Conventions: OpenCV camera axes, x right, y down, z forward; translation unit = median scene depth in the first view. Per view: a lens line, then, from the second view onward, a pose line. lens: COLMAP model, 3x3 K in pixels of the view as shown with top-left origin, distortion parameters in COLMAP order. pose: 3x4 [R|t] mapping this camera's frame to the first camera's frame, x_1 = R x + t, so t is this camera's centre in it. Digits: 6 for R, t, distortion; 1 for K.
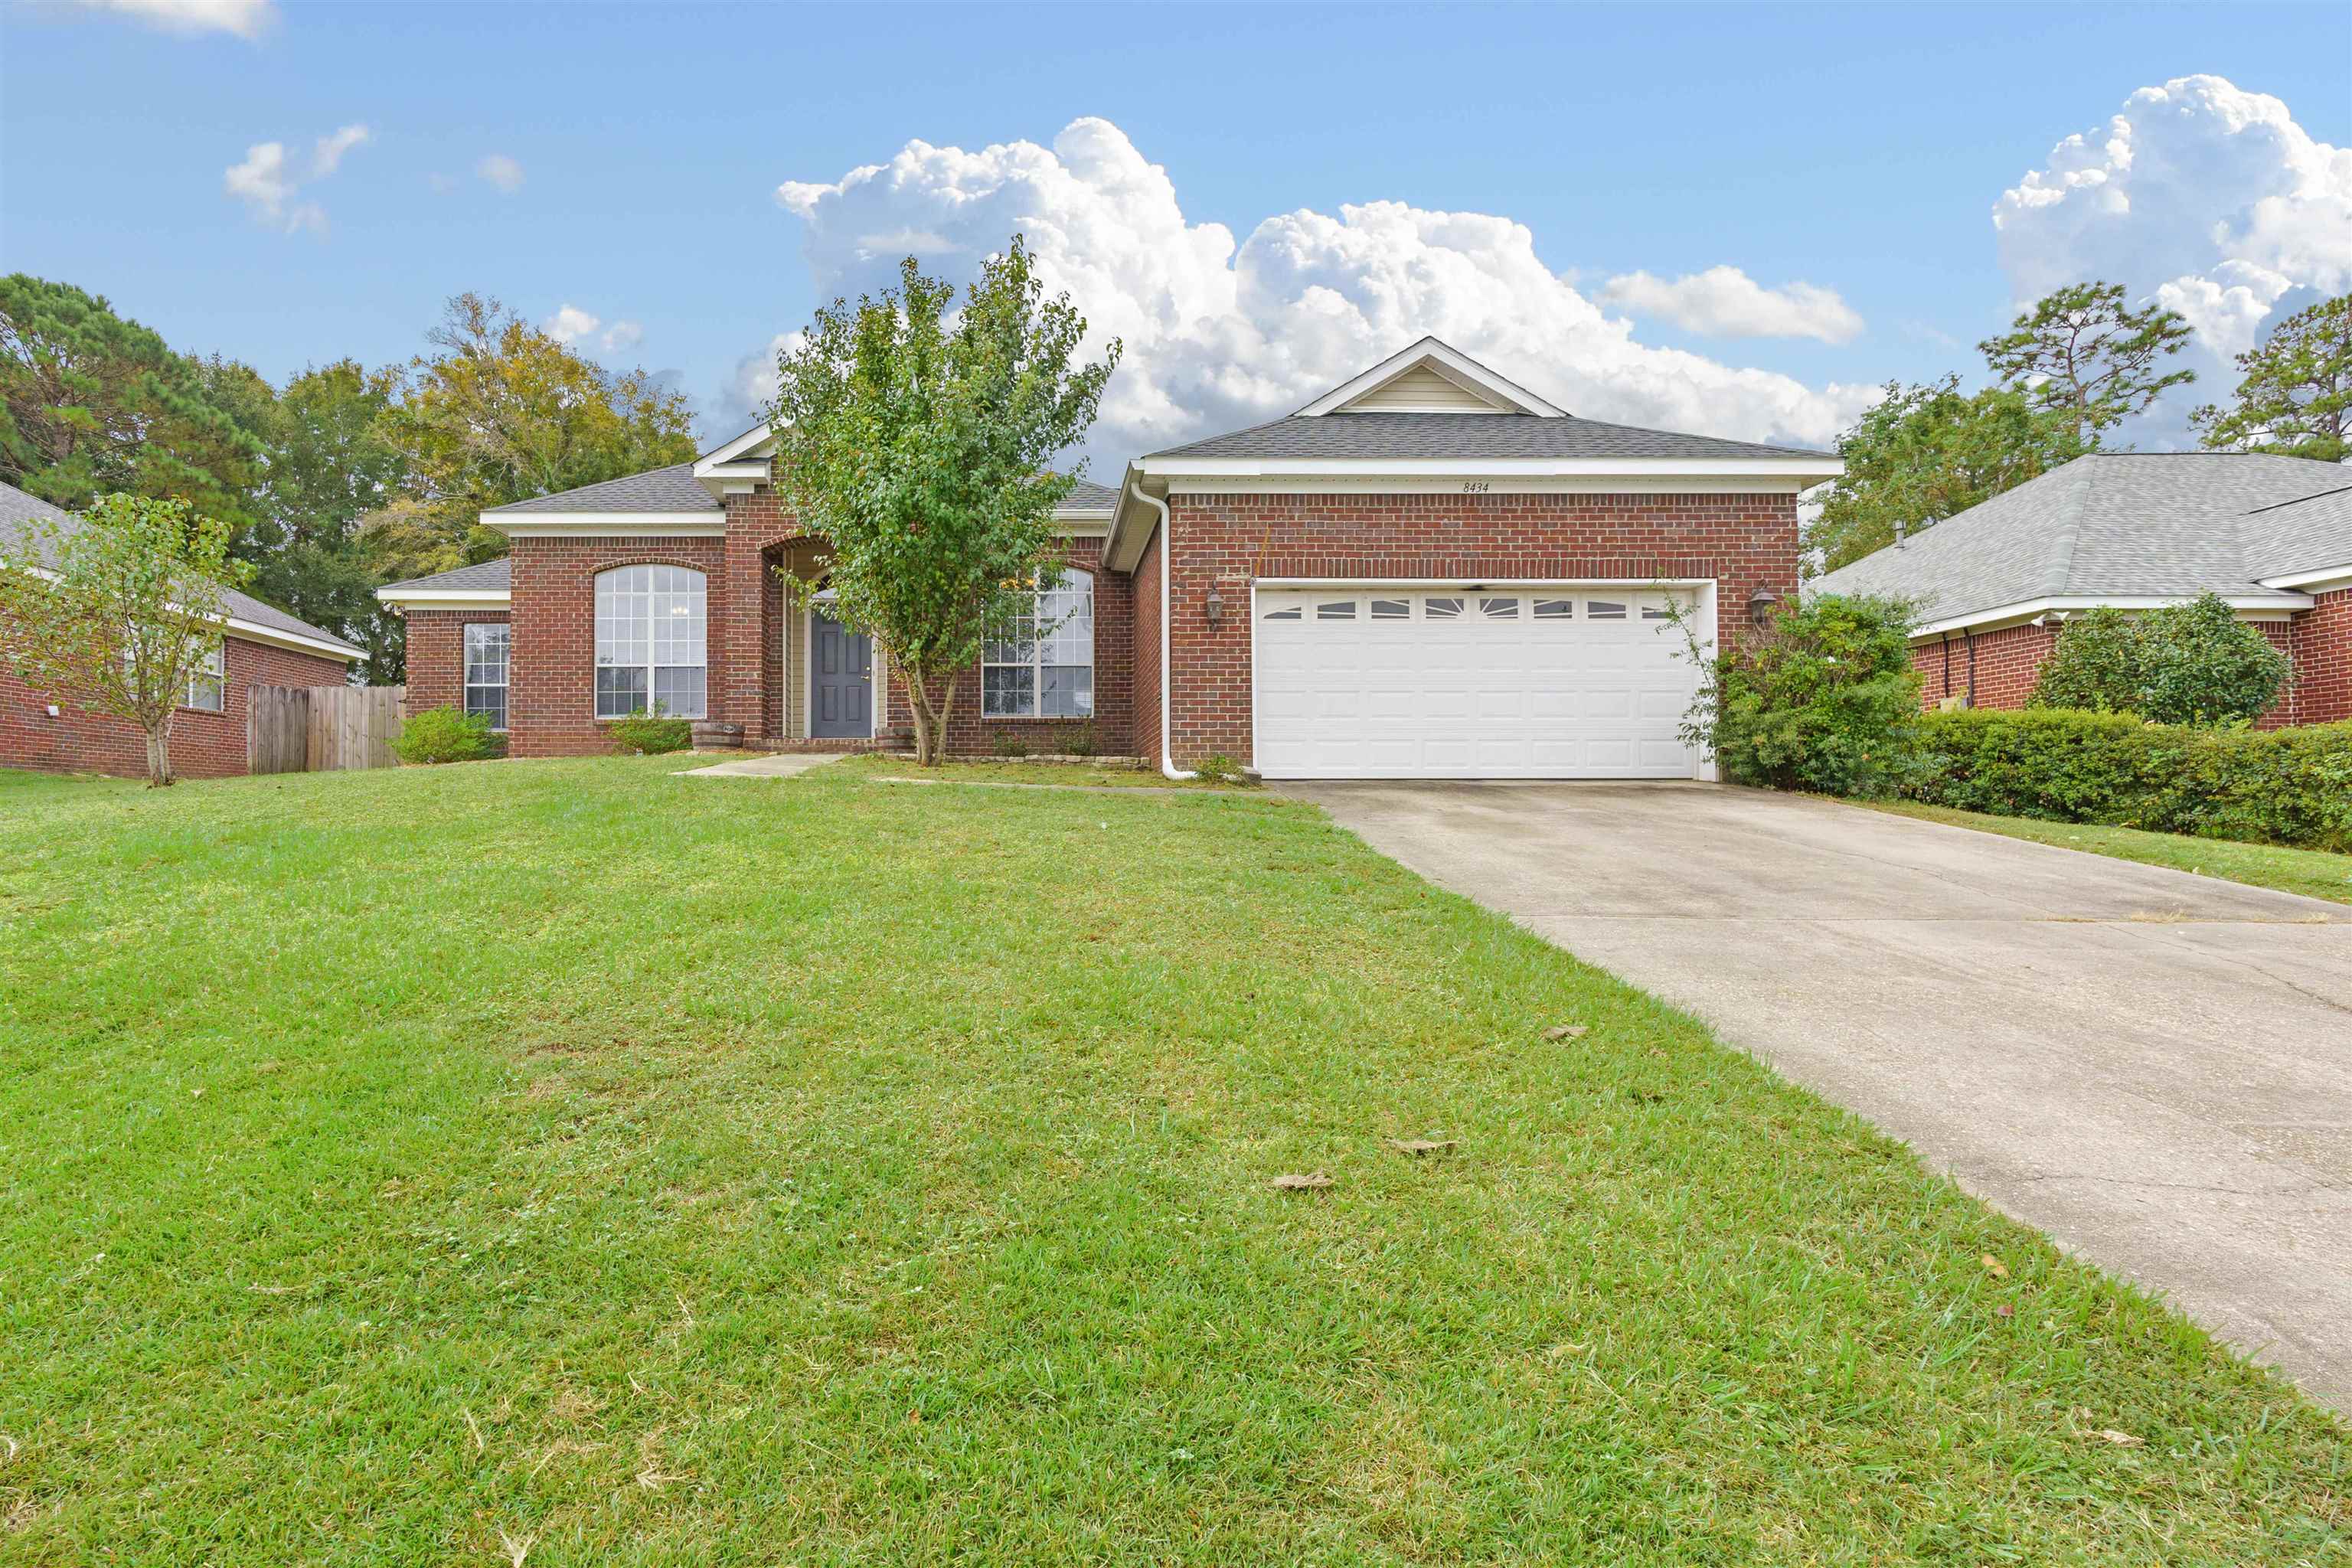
lens RADIAL K [[1030.0, 0, 1183.2], [0, 1030.0, 775.3], [0, 0, 1]] dist [0.000137, -0.000116]
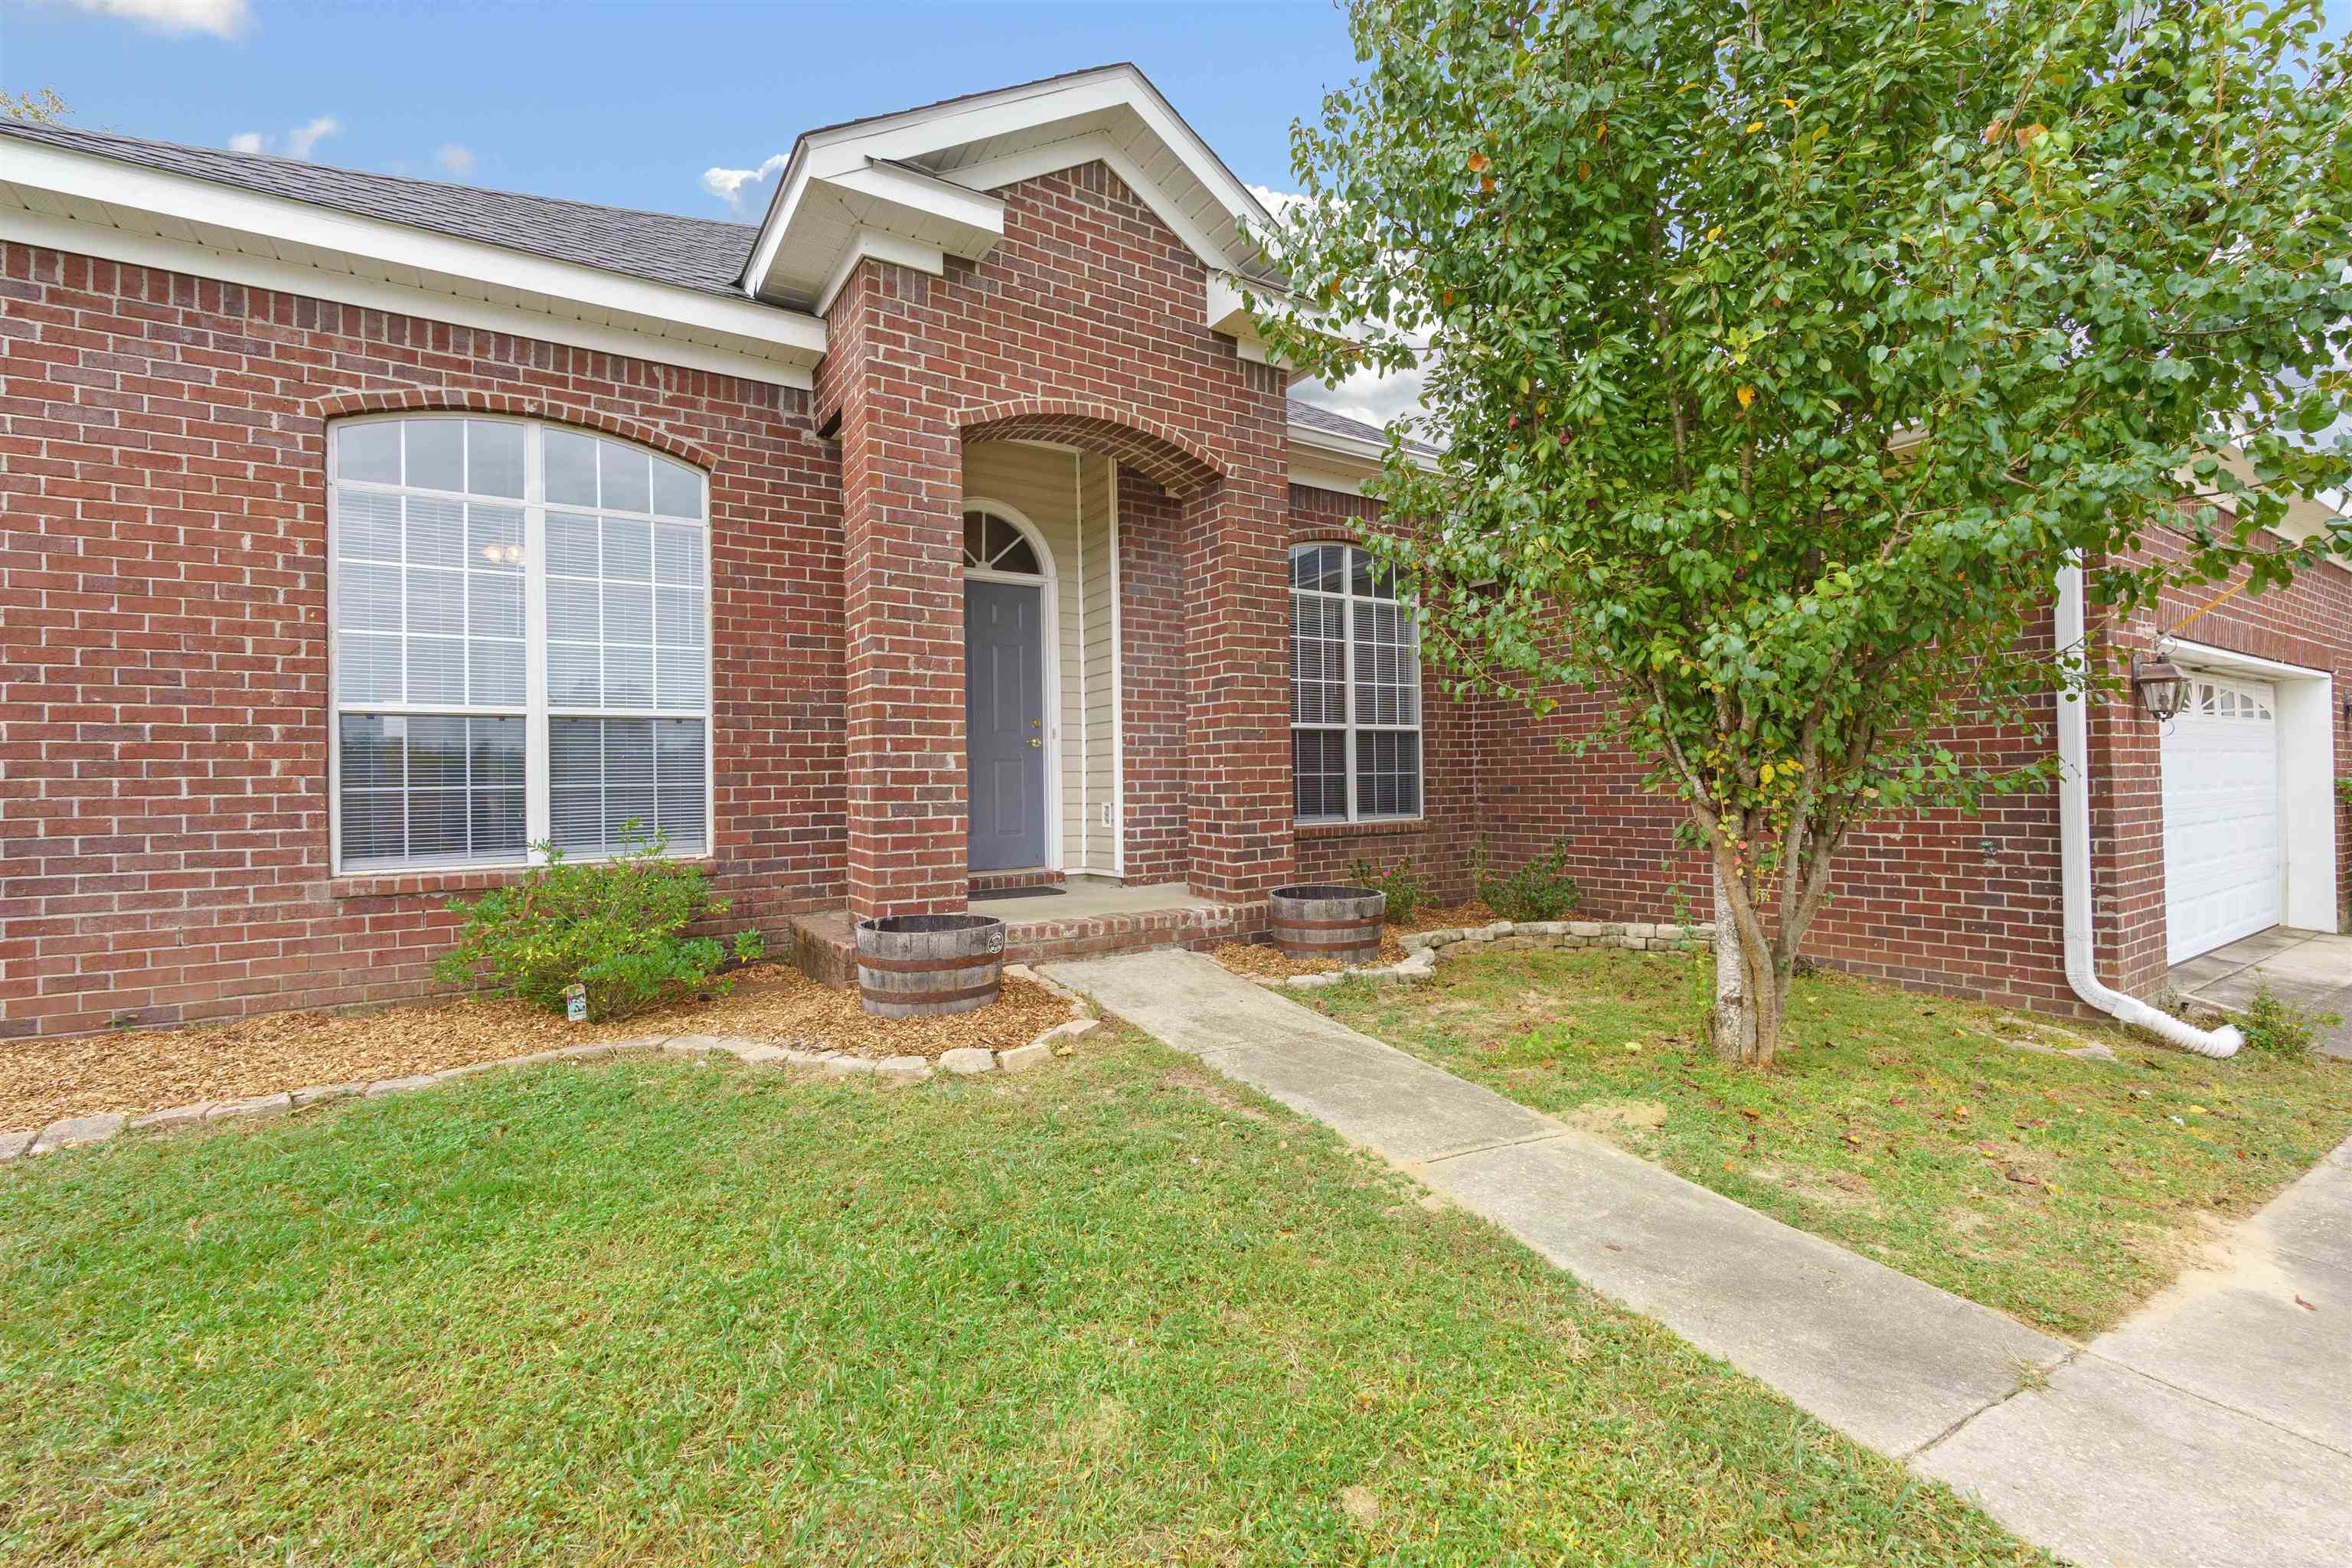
lens RADIAL K [[1030.0, 0, 1183.2], [0, 1030.0, 775.3], [0, 0, 1]] dist [0.000137, -0.000116]
pose [[0.862454, 0.002243, 0.506130, -0.531975], [-0.000230, 0.999992, -0.004040, -0.089089], [-0.506135, 0.003368, 0.862448, 0.624898]]
